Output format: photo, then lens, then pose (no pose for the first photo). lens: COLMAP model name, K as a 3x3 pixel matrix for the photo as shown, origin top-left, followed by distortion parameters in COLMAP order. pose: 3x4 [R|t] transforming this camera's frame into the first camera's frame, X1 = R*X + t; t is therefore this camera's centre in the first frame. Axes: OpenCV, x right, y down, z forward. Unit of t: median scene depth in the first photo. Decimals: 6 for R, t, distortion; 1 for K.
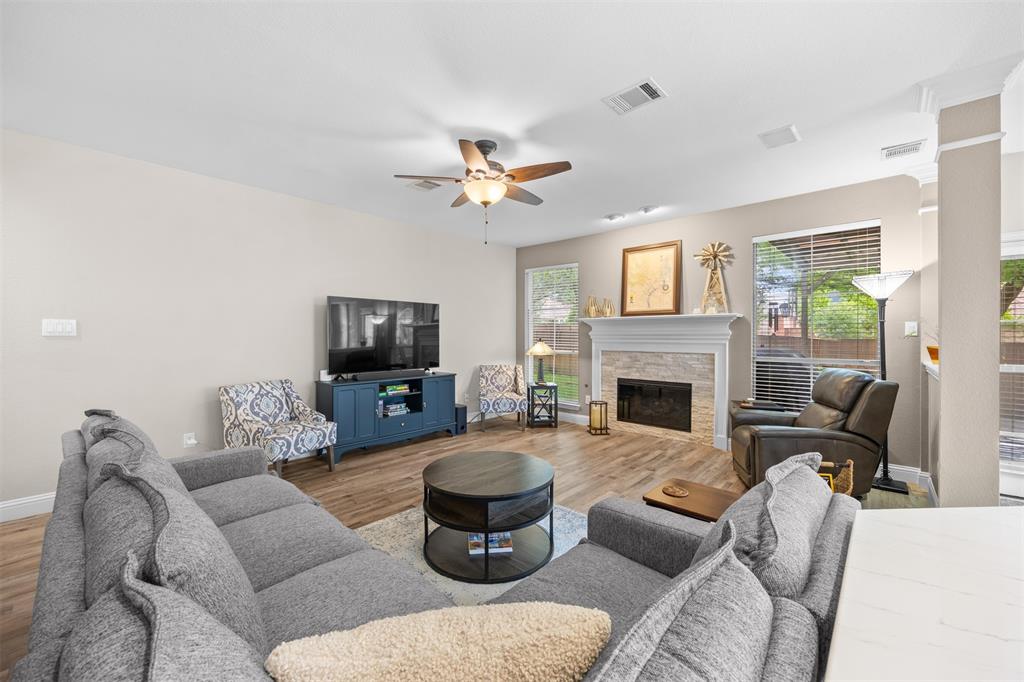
lens RADIAL K [[395.8, 0, 515.9], [0, 395.8, 338.9], [0, 0, 1]] dist [-0.003663, 0.000792]
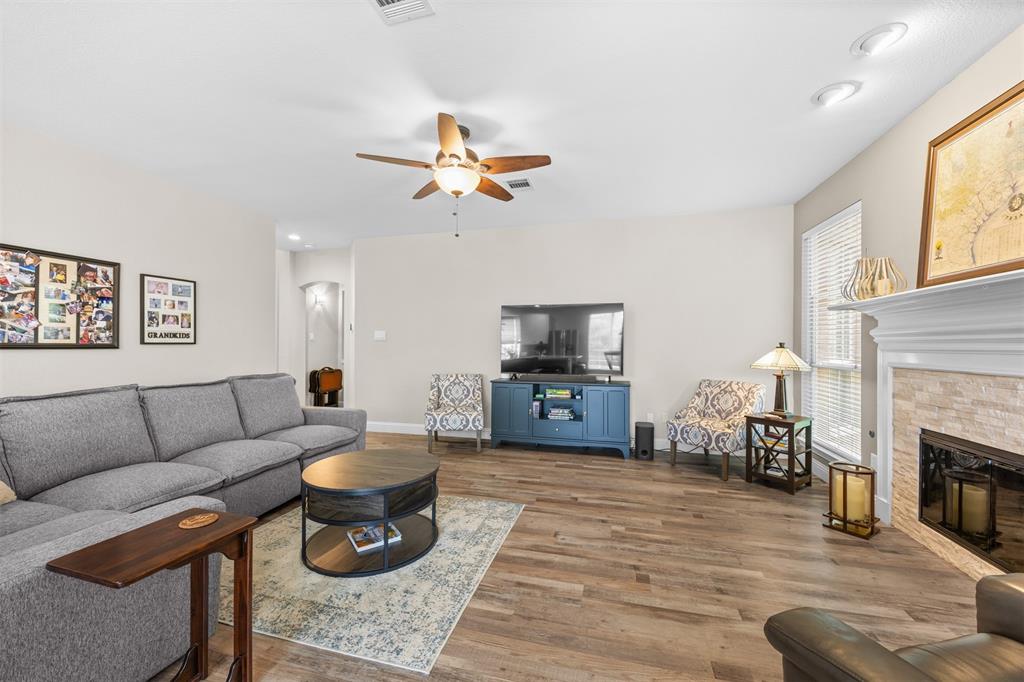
lens RADIAL K [[395.8, 0, 519.1], [0, 395.8, 345.3], [0, 0, 1]] dist [-0.003663, 0.000792]
pose [[0.465590, 0.001145, -0.885000, 0.513574], [-0.010839, 0.999932, -0.004408, 0.011985], [0.884934, 0.011645, 0.465570, 0.436948]]
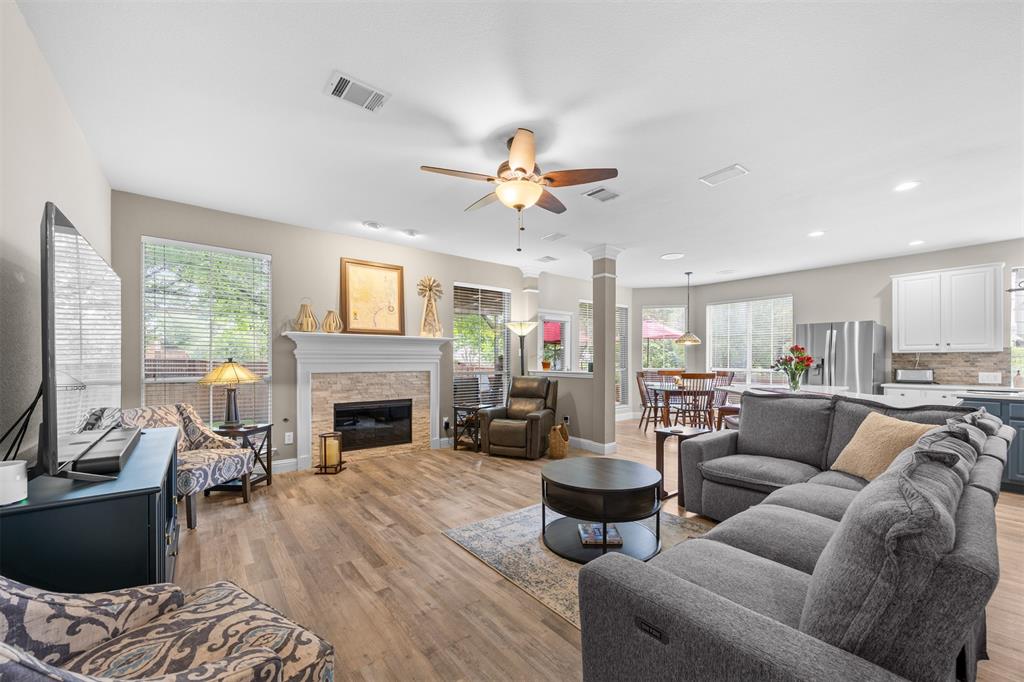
lens RADIAL K [[395.8, 0, 518.0], [0, 395.8, 363.5], [0, 0, 1]] dist [-0.003663, 0.000792]
pose [[0.160779, -0.008972, 0.986950, -0.616444], [0.008691, 0.999933, 0.007675, 0.008264], [-0.986952, 0.007344, 0.160846, 0.534584]]
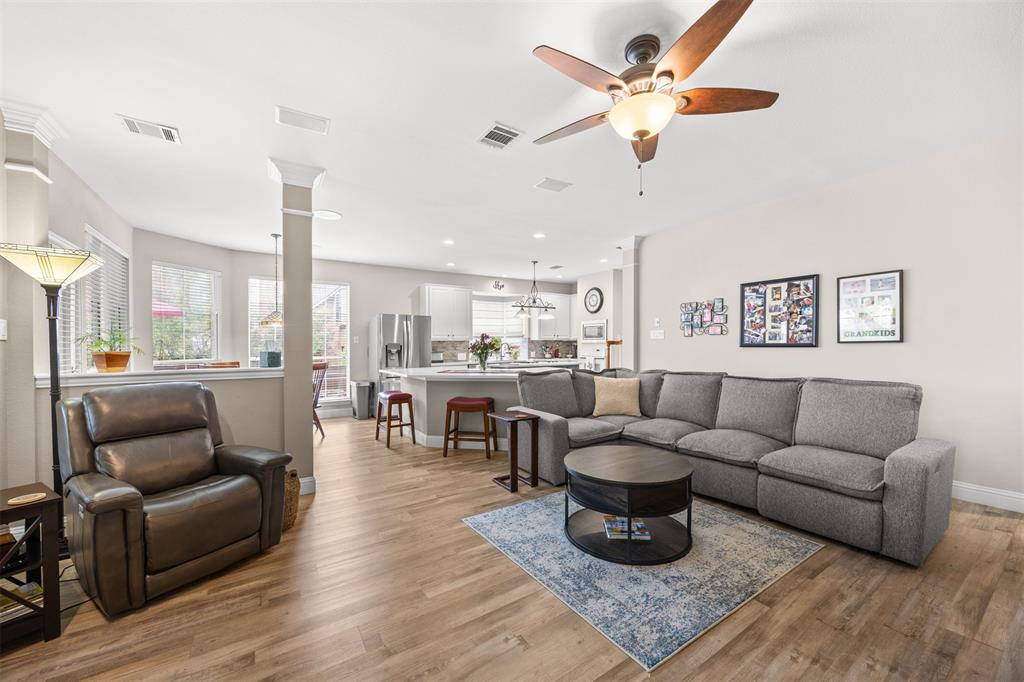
lens RADIAL K [[395.8, 0, 516.0], [0, 395.8, 344.9], [0, 0, 1]] dist [-0.003663, 0.000792]
pose [[-0.966771, 0.009340, 0.255474, -0.028197], [0.011682, 0.999902, 0.007653, 0.004306], [-0.255378, 0.010383, -0.966786, 1.072439]]
